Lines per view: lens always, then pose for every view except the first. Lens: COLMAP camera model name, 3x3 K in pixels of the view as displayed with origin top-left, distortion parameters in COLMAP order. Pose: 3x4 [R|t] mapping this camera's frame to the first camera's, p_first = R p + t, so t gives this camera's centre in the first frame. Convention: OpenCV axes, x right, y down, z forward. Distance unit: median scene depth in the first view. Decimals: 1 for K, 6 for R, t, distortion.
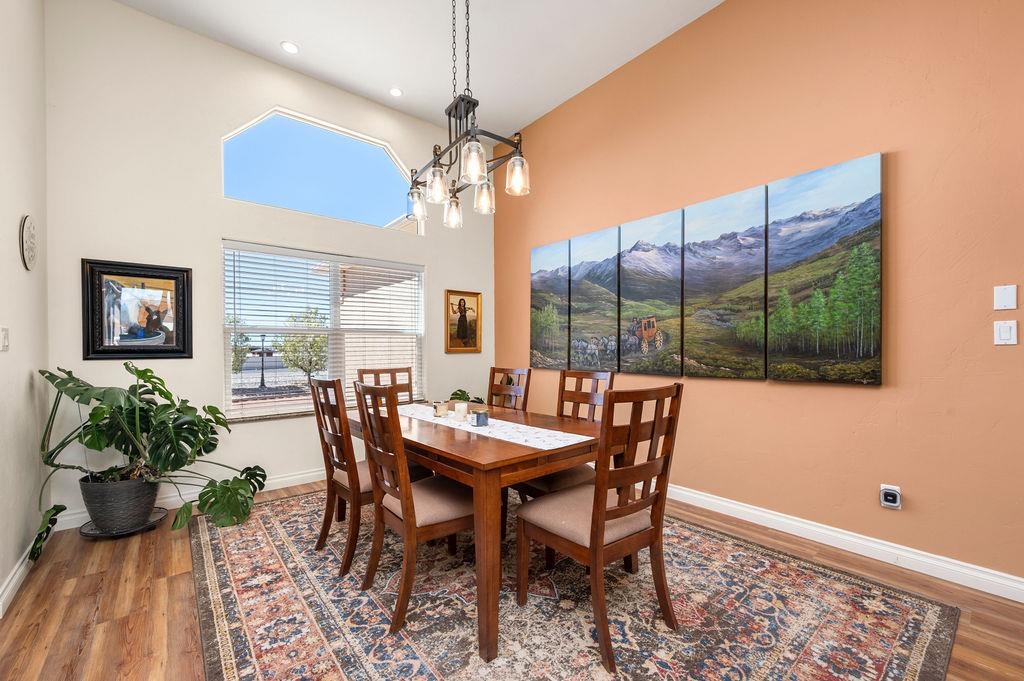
lens RADIAL K [[414.2, 0, 505.9], [0, 414.2, 350.4], [0, 0, 1]] dist [0.002504, 0.000737]
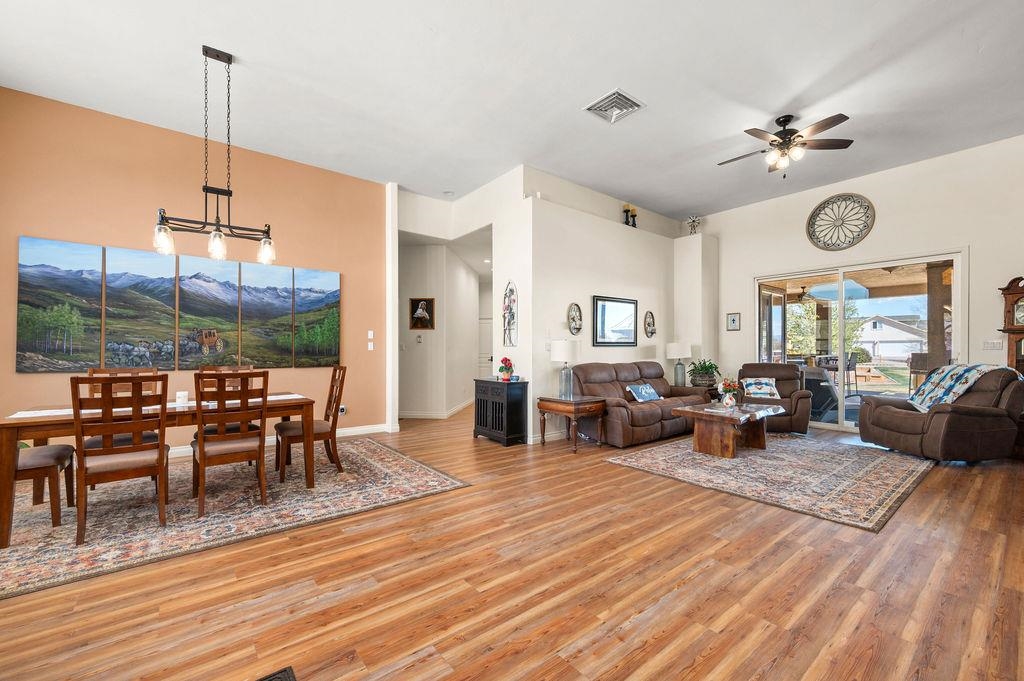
lens RADIAL K [[414.2, 0, 533.7], [0, 414.2, 348.8], [0, 0, 1]] dist [0.002504, 0.000737]
pose [[-0.017738, 0.009612, 0.999796, -1.169709], [0.002472, 0.999951, -0.009569, 0.004350], [-0.999840, 0.002302, -0.017760, -0.087454]]
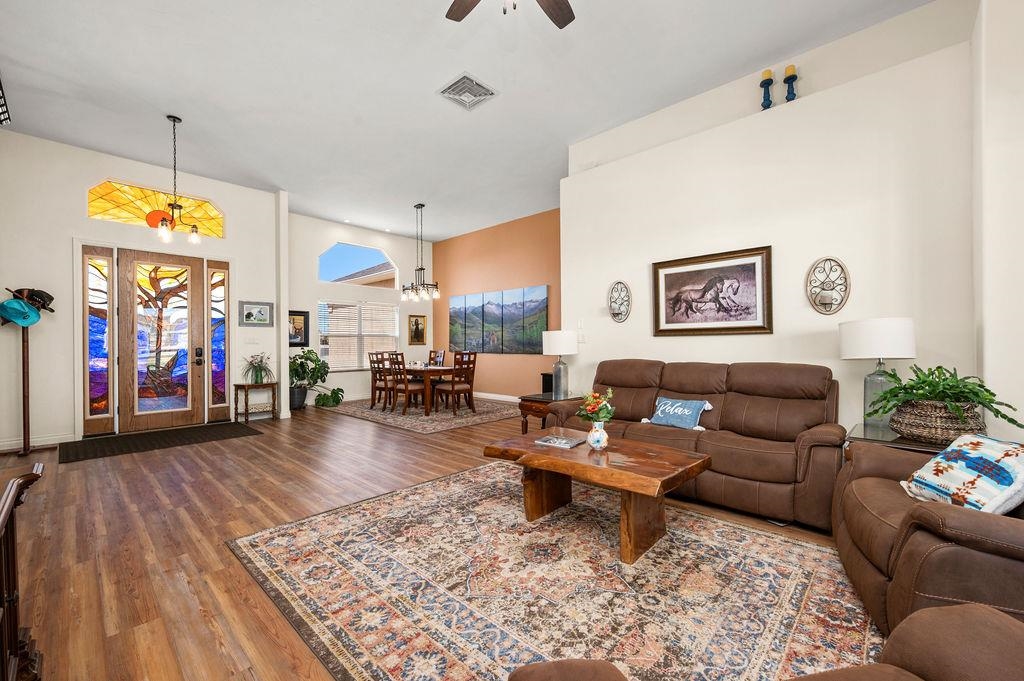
lens RADIAL K [[414.2, 0, 512.4], [0, 414.2, 343.6], [0, 0, 1]] dist [0.002504, 0.000737]
pose [[0.989634, -0.000071, 0.143612, 0.105298], [0.000135, 1.000000, -0.000436, -0.000164], [-0.143612, 0.000451, 0.989634, -1.670731]]
